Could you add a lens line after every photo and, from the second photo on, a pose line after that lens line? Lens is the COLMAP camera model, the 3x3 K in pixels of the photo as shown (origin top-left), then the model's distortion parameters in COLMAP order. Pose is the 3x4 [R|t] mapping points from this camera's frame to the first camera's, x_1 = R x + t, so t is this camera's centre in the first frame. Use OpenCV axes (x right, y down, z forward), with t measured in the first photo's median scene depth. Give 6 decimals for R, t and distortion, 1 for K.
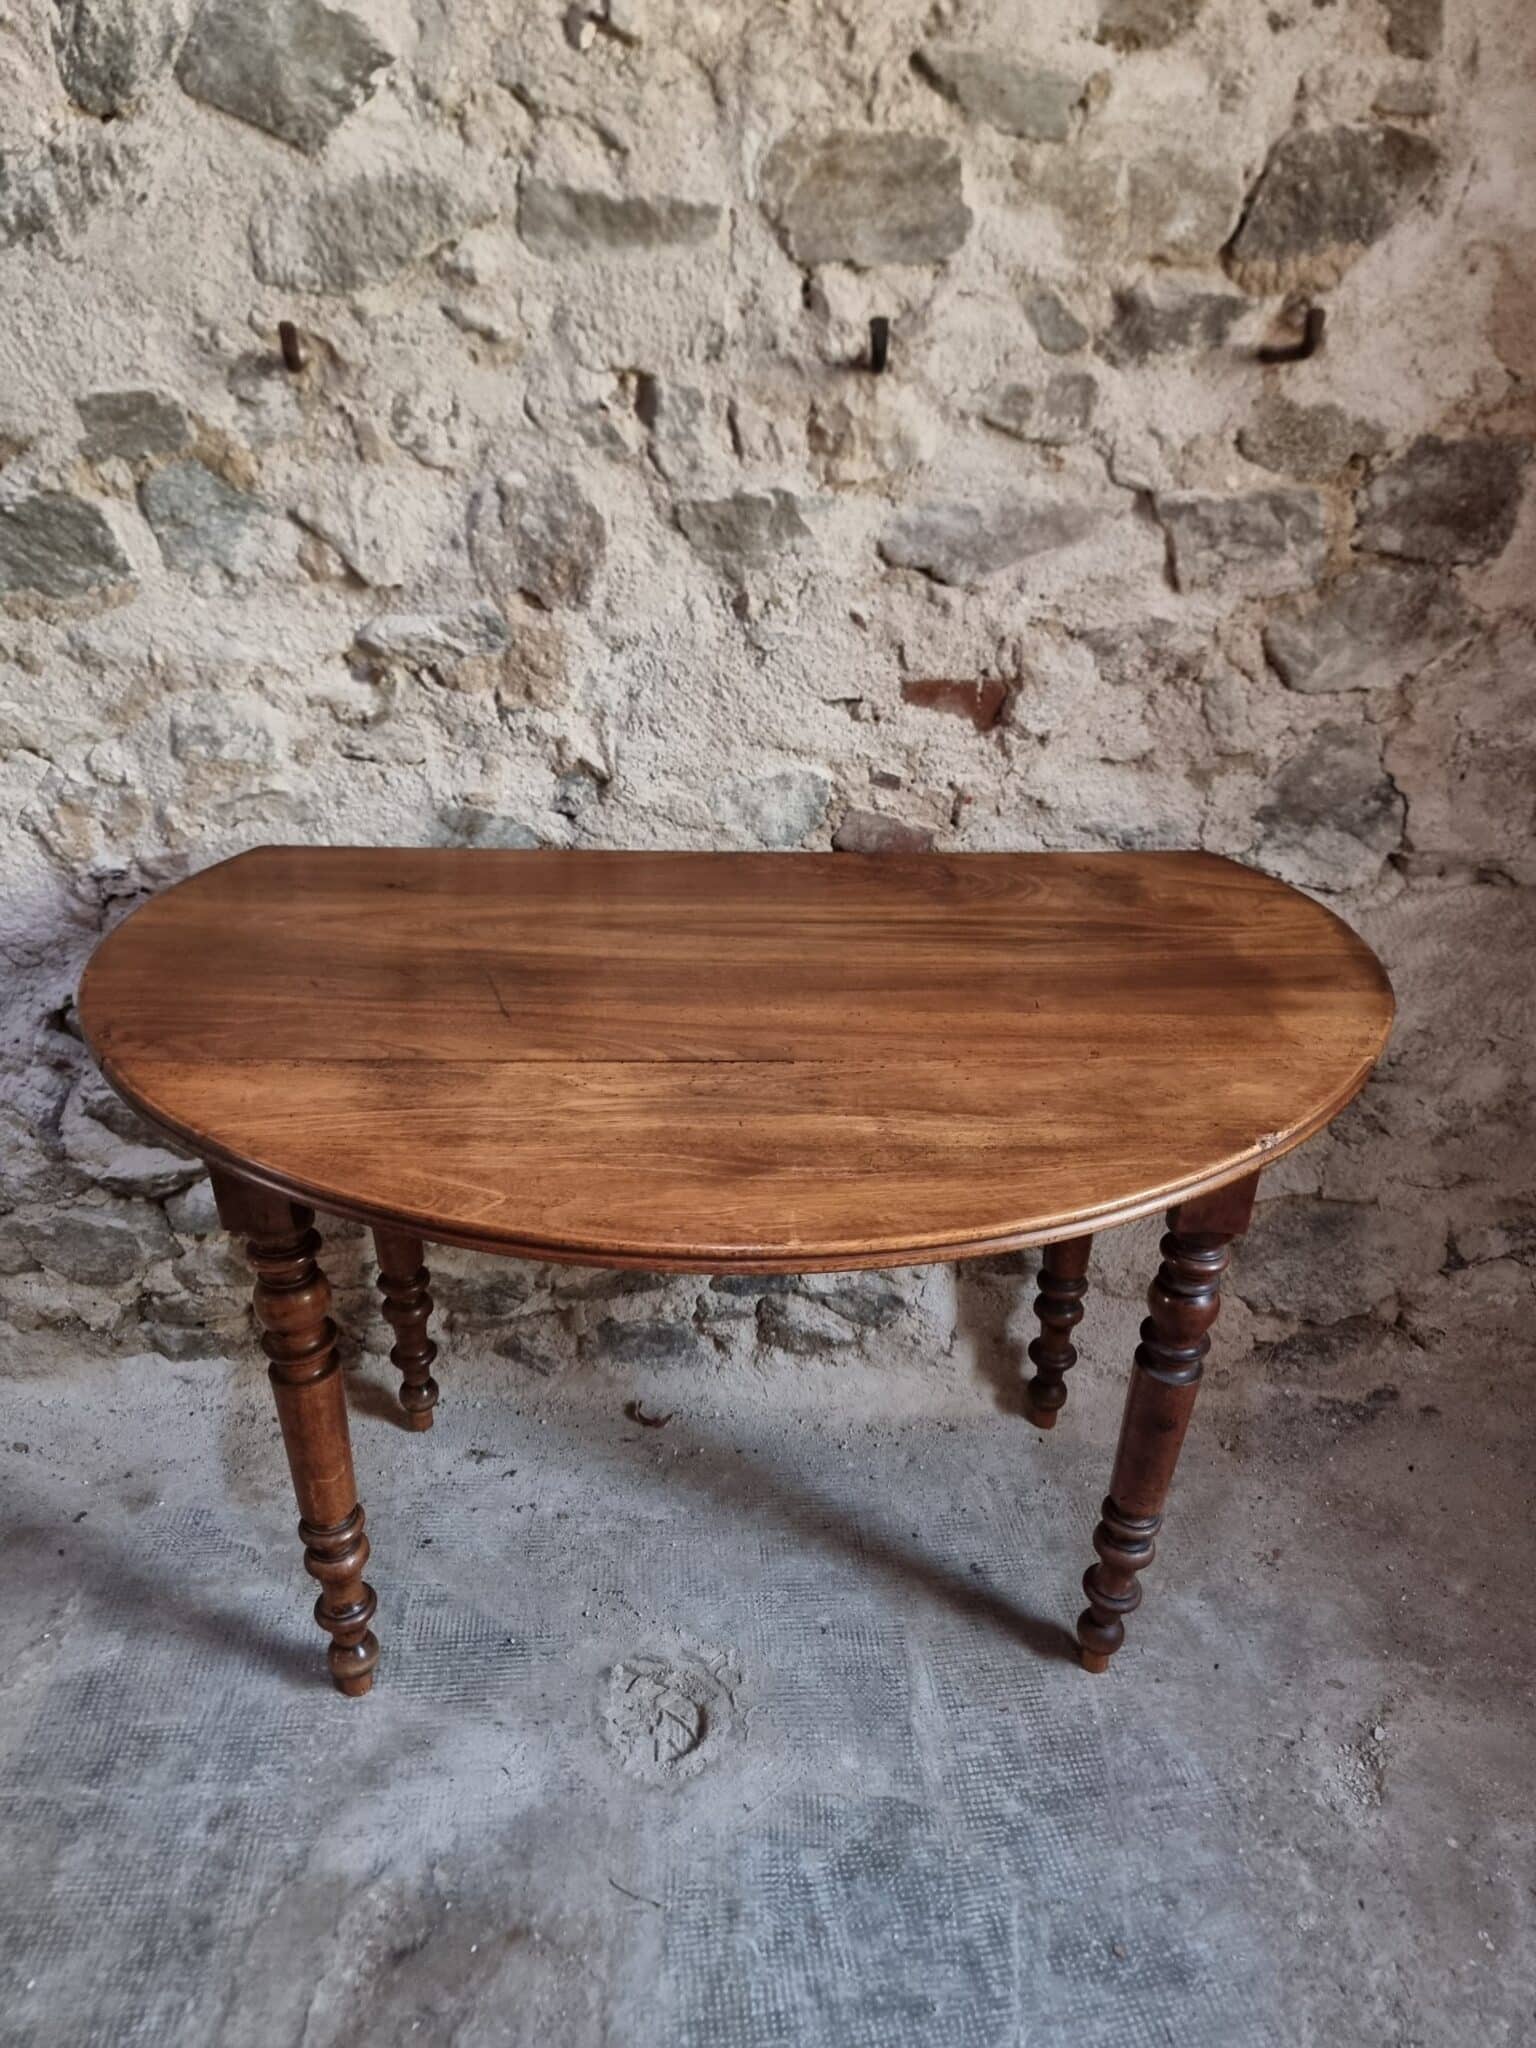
lens RADIAL K [[1441.2, 0, 752.0], [0, 1441.2, 1041.2], [0, 0, 1]] dist [0.055869, -0.060640]
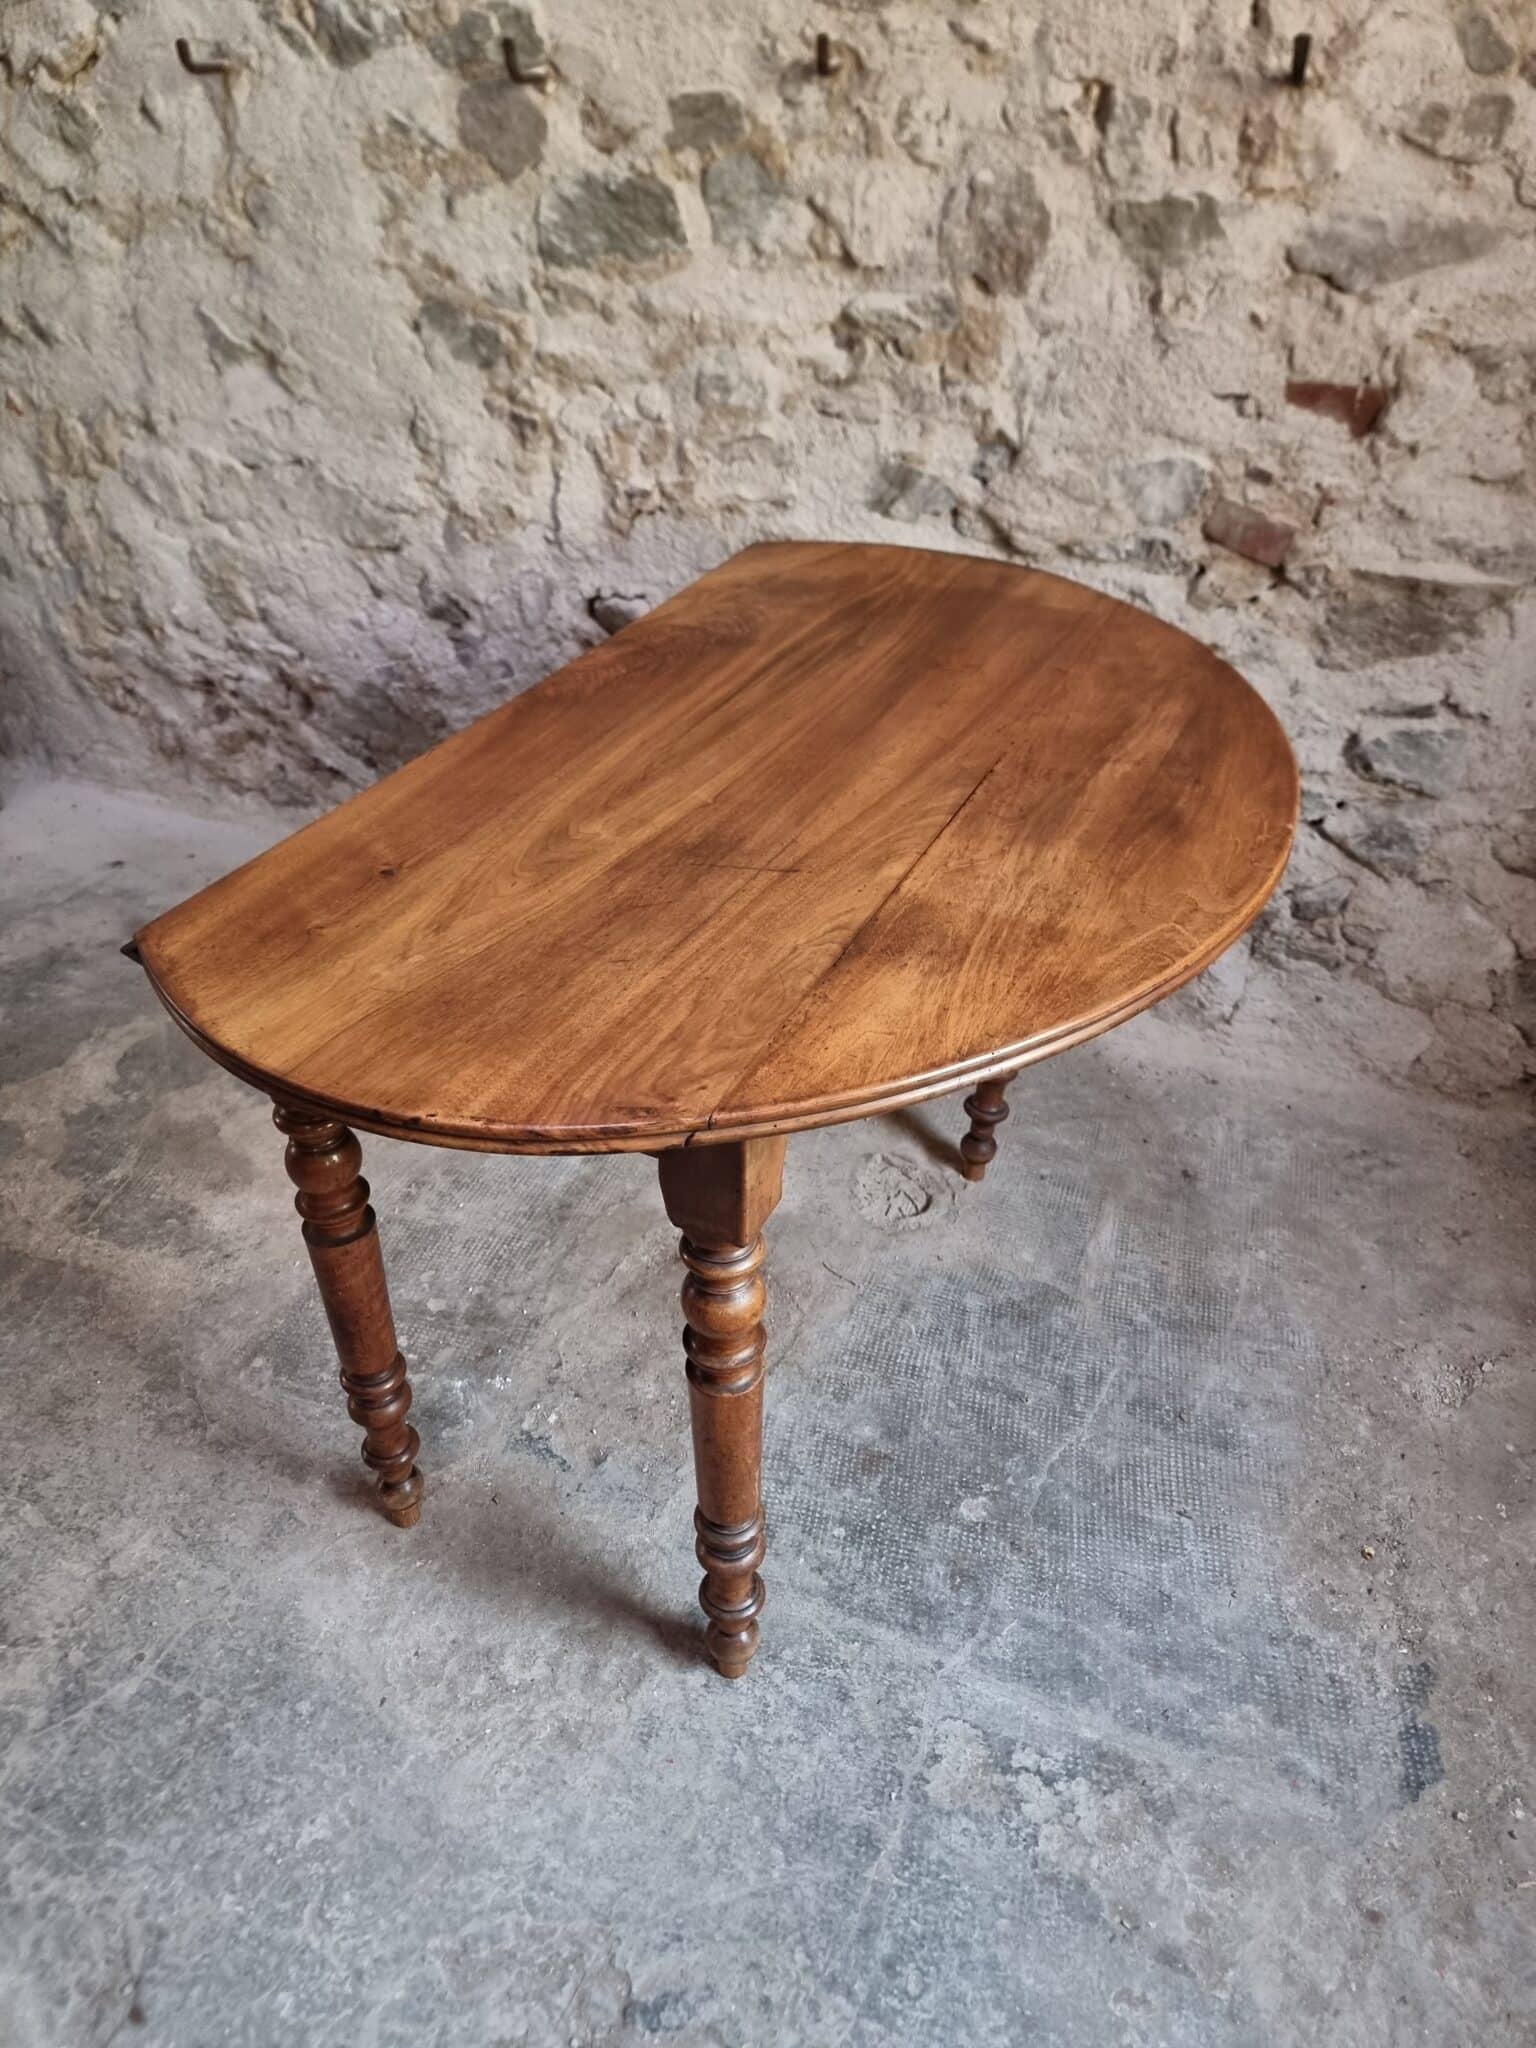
lens RADIAL K [[1438.2, 0, 759.8], [0, 1438.2, 1031.6], [0, 0, 1]] dist [0.047072, -0.048984]
pose [[0.919509, 0.228858, -0.319574, 0.207652], [-0.184230, 0.969115, 0.163935, 0.135074], [0.347222, -0.091865, 0.933273, -0.251900]]
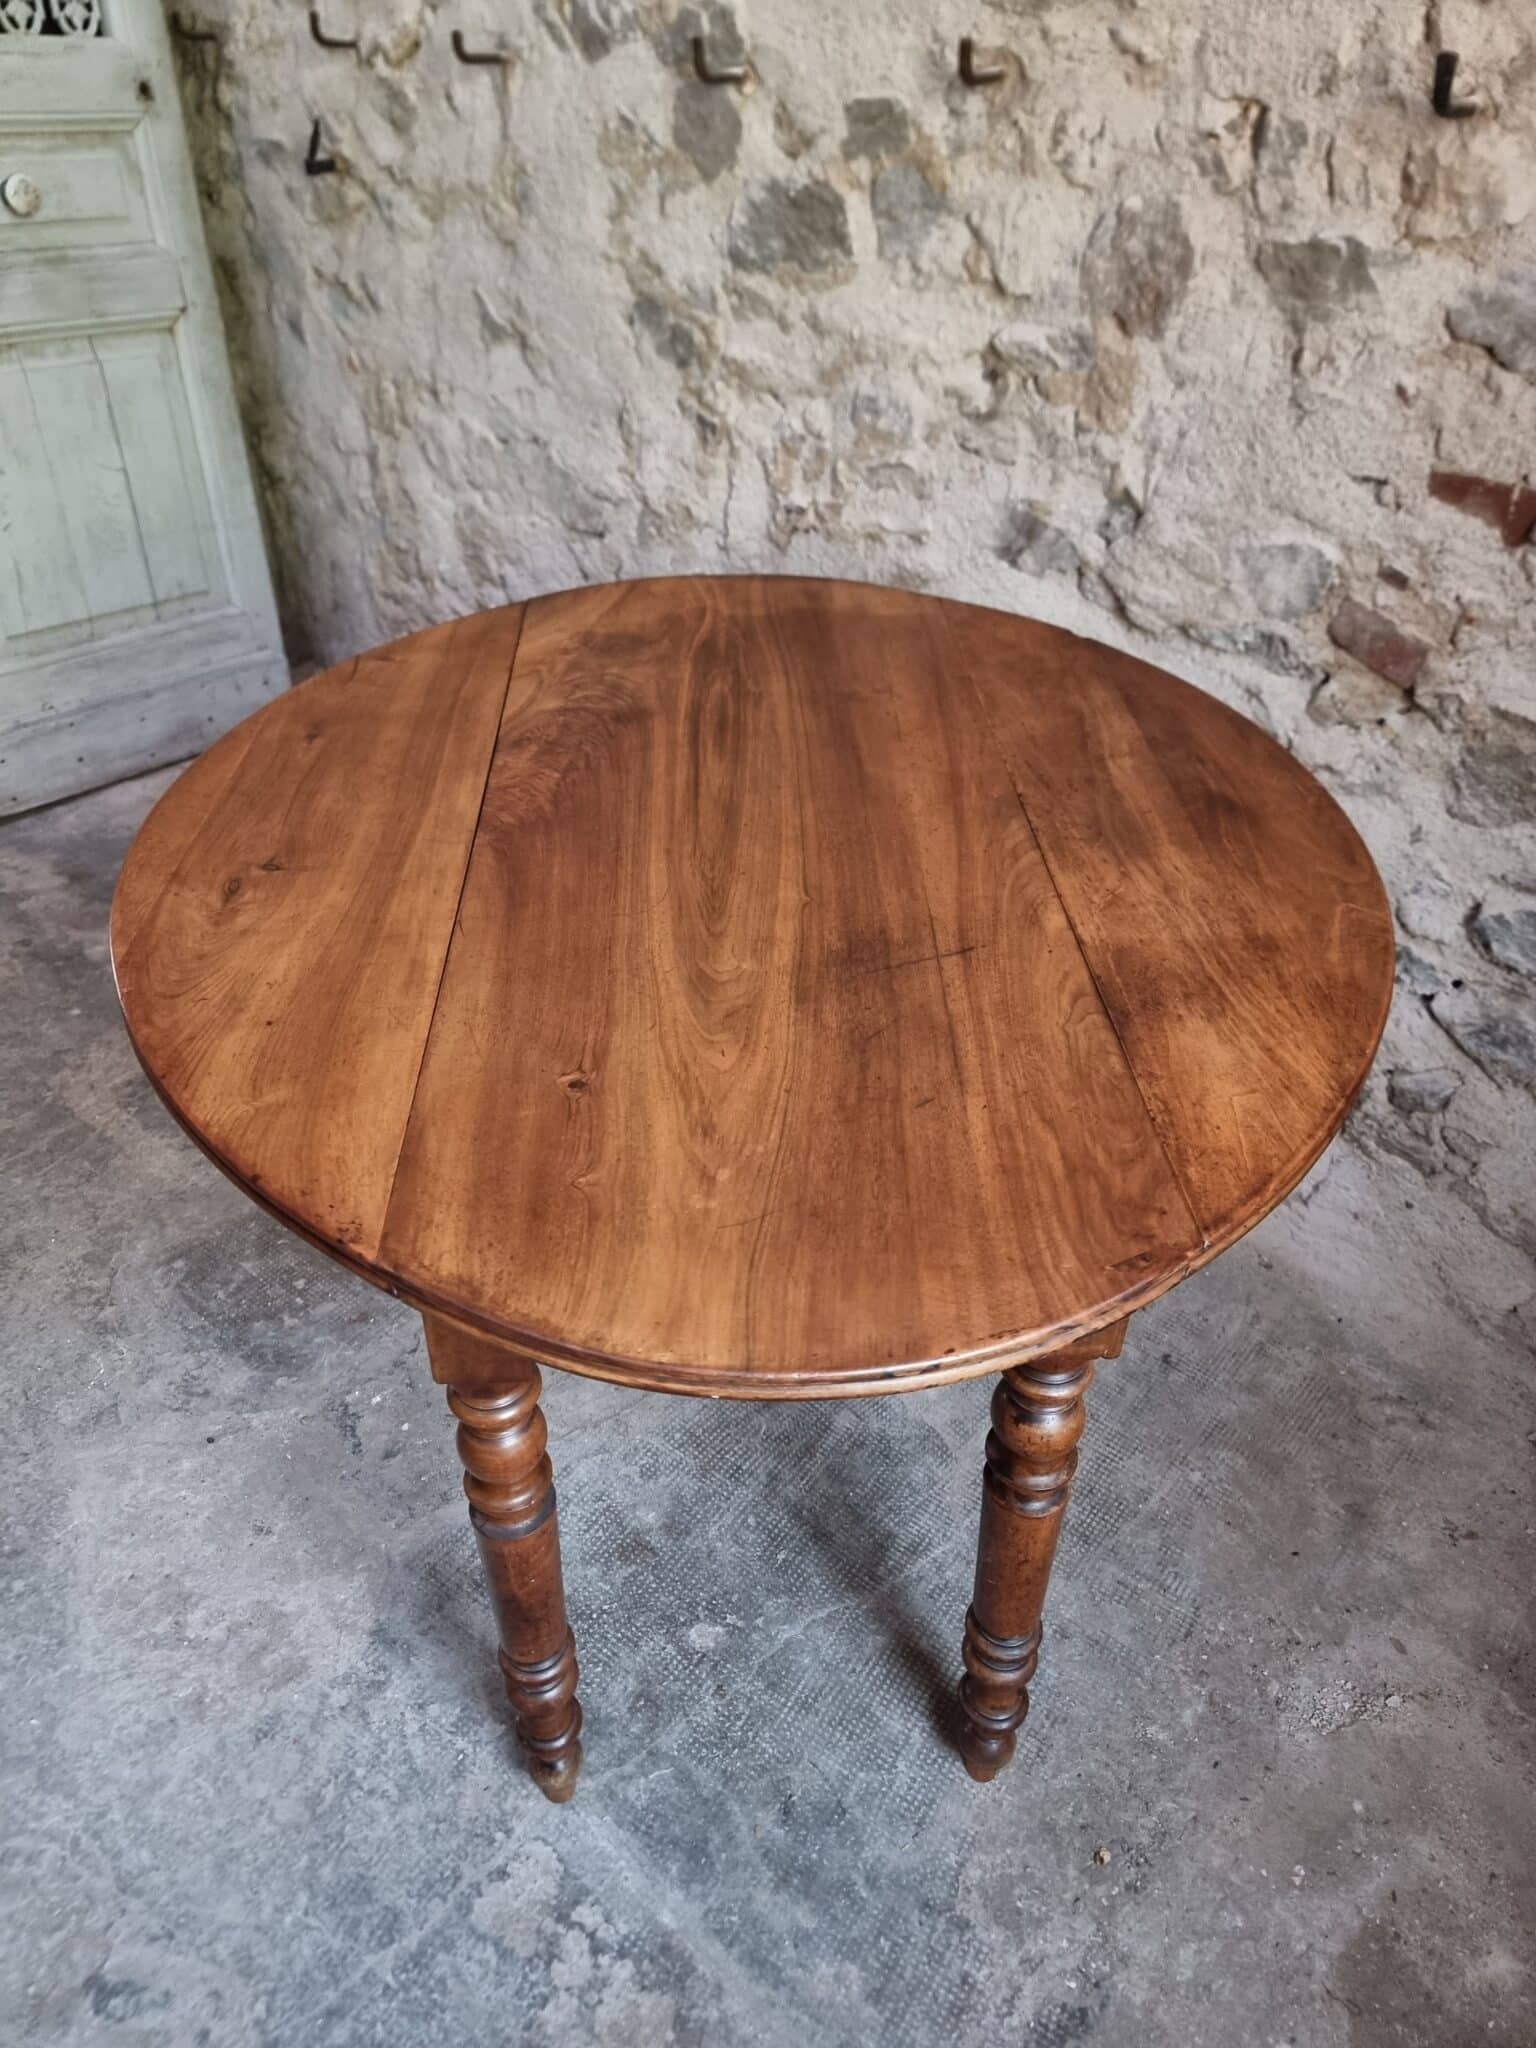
lens RADIAL K [[1438.2, 0, 759.8], [0, 1438.2, 1031.6], [0, 0, 1]] dist [0.047072, -0.048984]
pose [[0.694717, 0.424643, -0.580558, 0.510762], [-0.343738, 0.905003, 0.250626, -0.007711], [0.631833, 0.025445, 0.774687, 0.011019]]
